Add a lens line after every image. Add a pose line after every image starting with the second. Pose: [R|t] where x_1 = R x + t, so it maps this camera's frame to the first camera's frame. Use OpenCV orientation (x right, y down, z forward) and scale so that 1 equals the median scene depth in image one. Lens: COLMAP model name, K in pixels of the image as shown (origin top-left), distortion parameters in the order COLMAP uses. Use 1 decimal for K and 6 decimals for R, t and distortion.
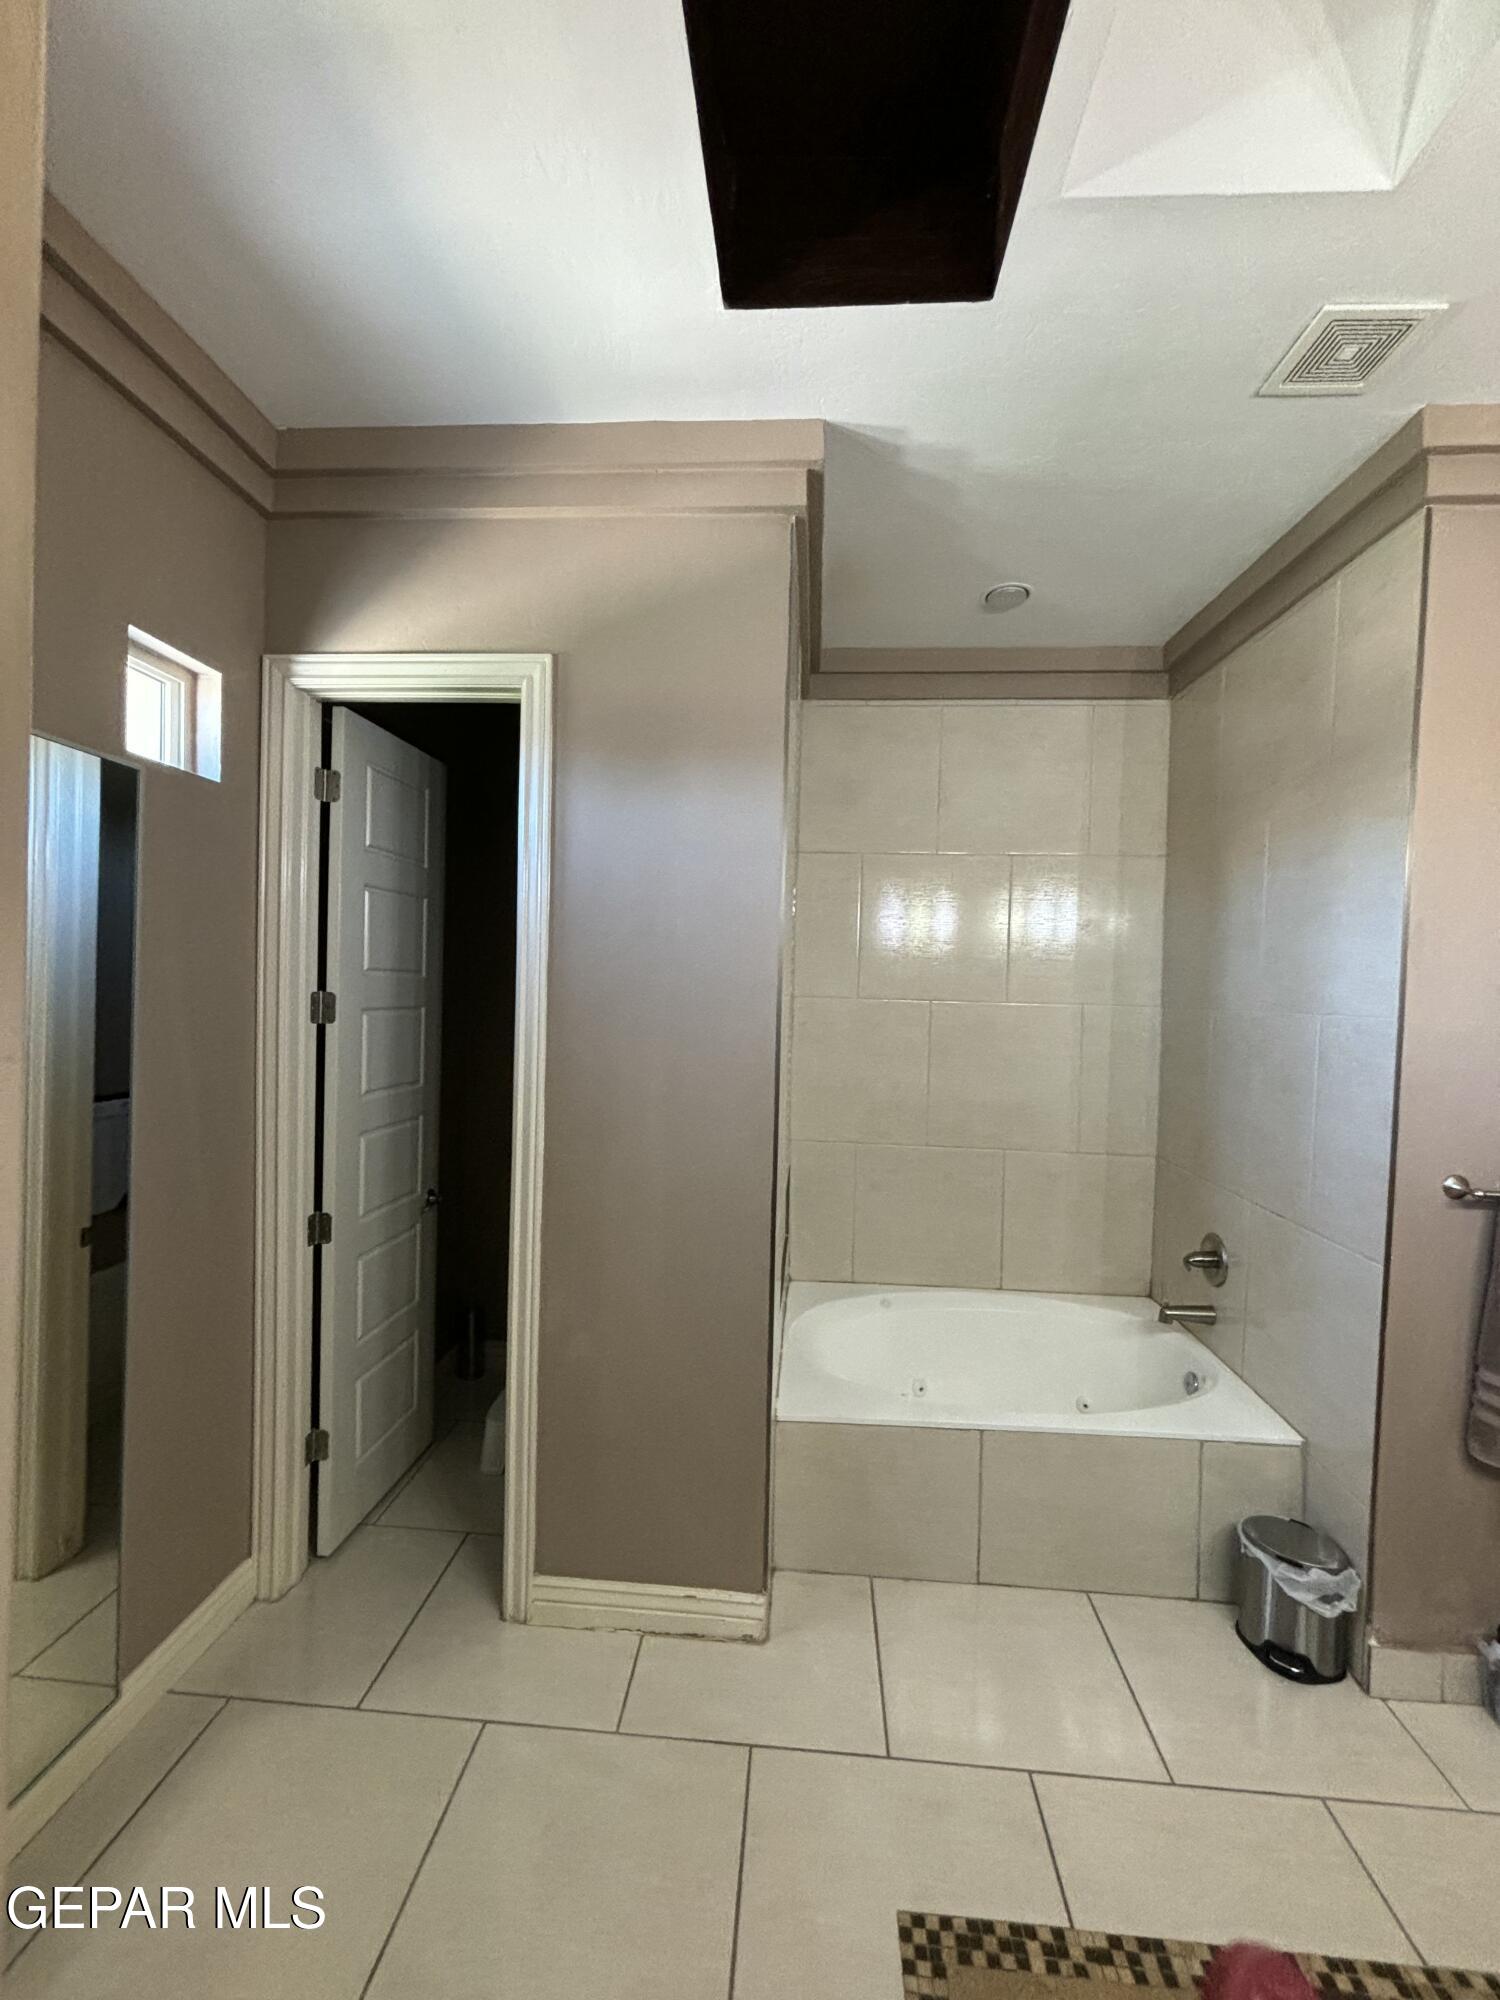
lens RADIAL K [[810.9, 0, 750.0], [0, 810.9, 1000.0], [0, 0, 1]] dist [-0.000501, -0.000304]
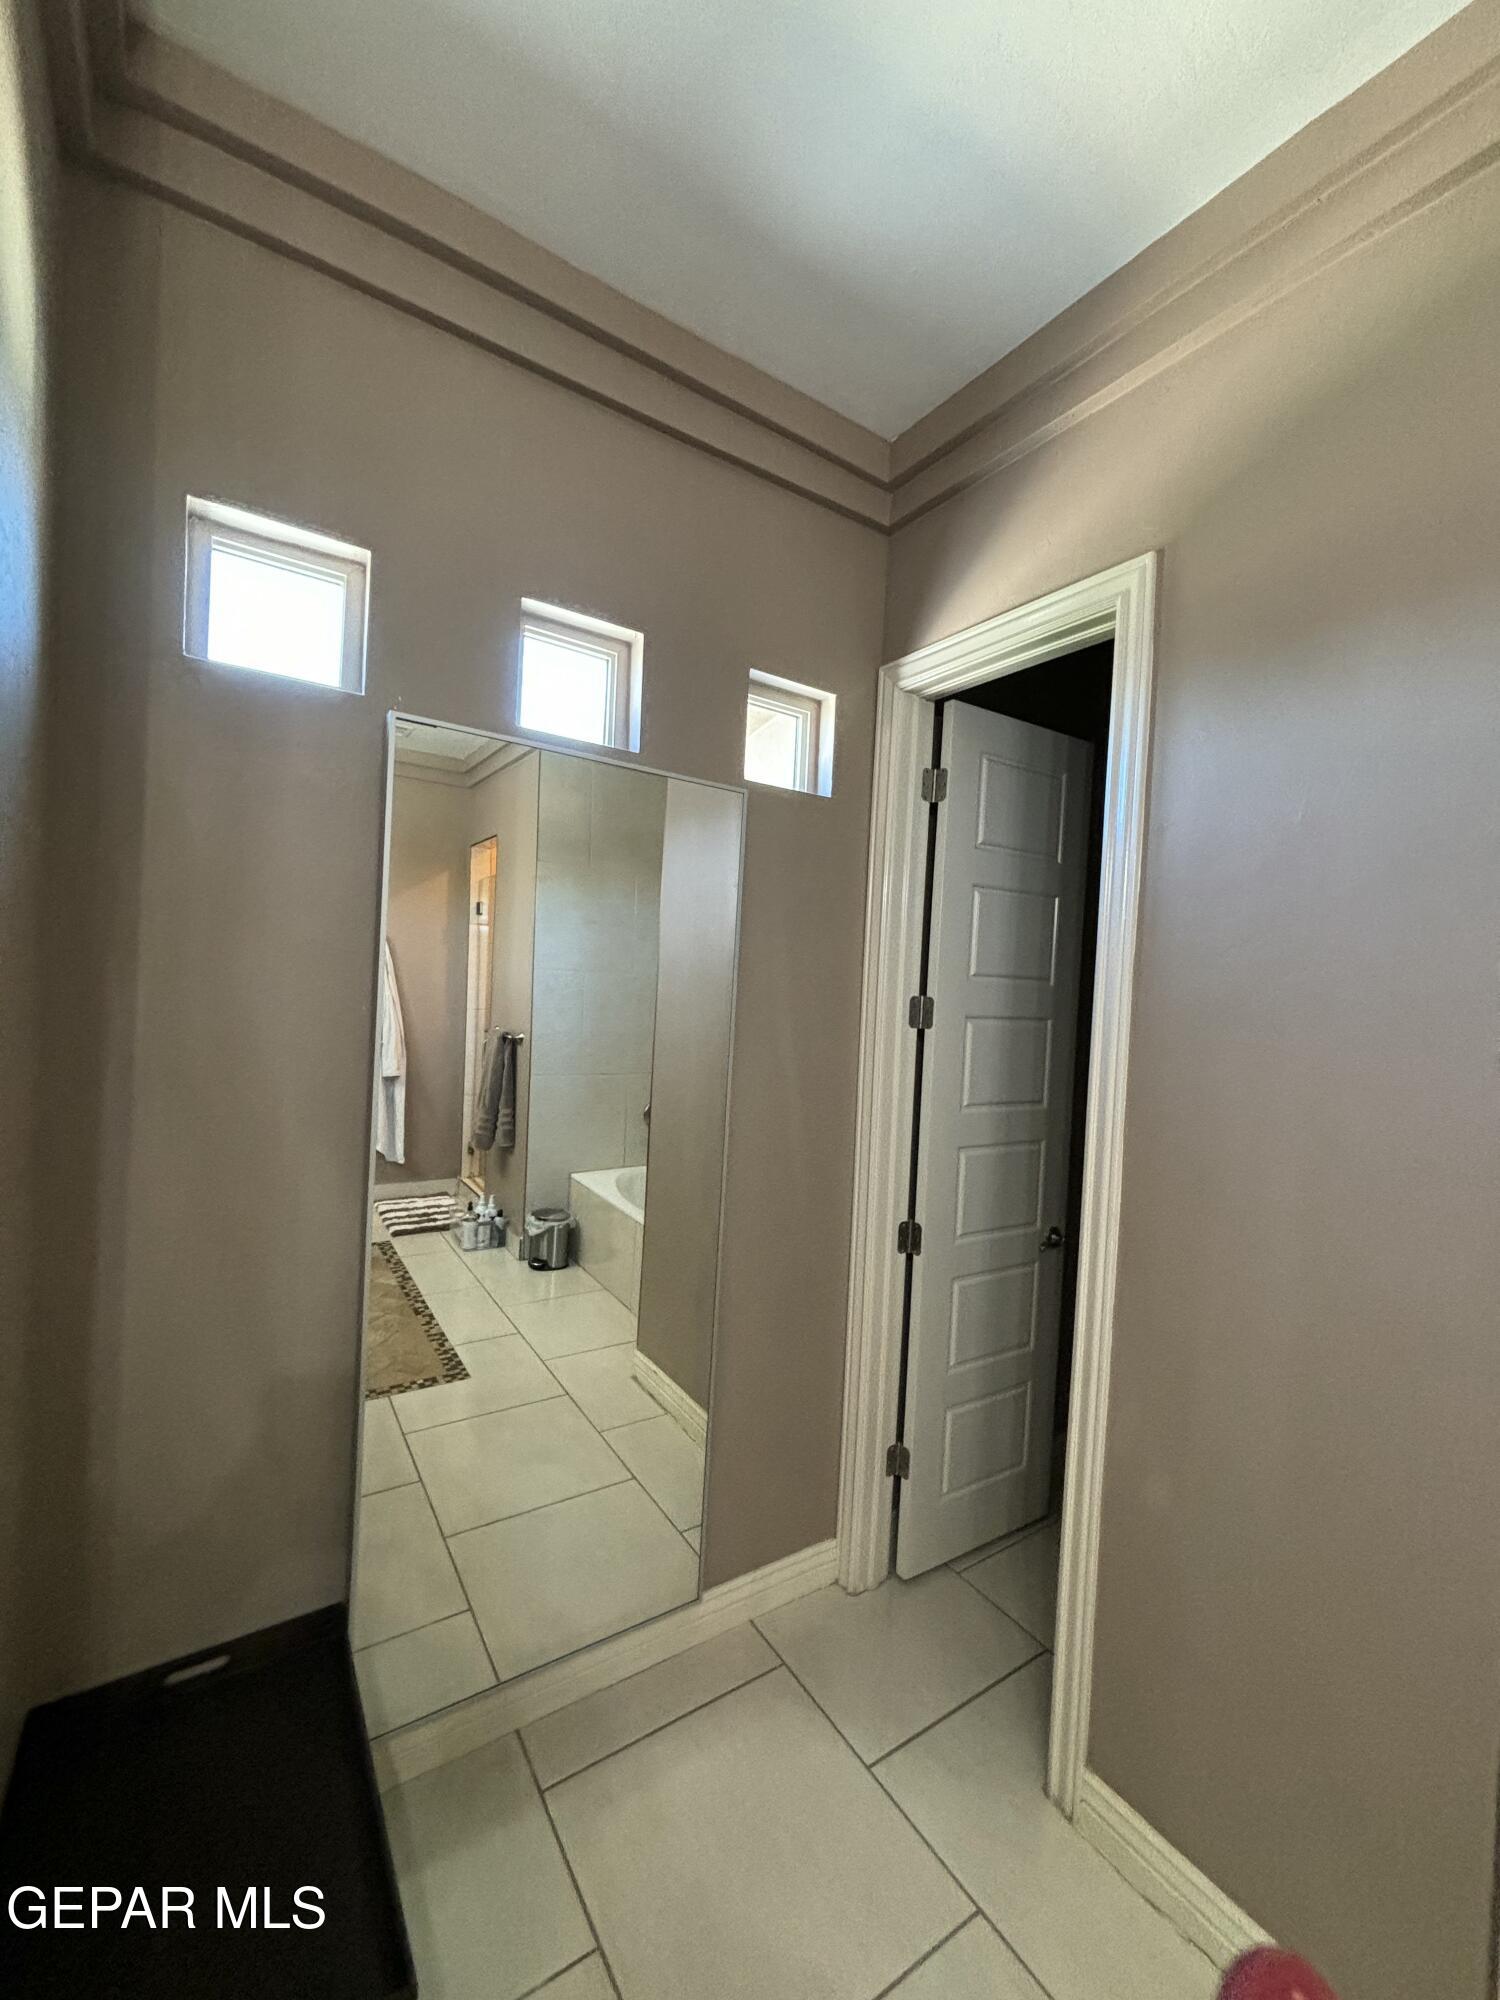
lens RADIAL K [[810.9, 0, 750.0], [0, 810.9, 1000.0], [0, 0, 1]] dist [-0.000501, -0.000304]
pose [[0.620951, 0.023322, -0.783502, 0.113638], [-0.046822, 0.998876, -0.007375, 0.011689], [0.782450, 0.041265, 0.621345, 0.241040]]
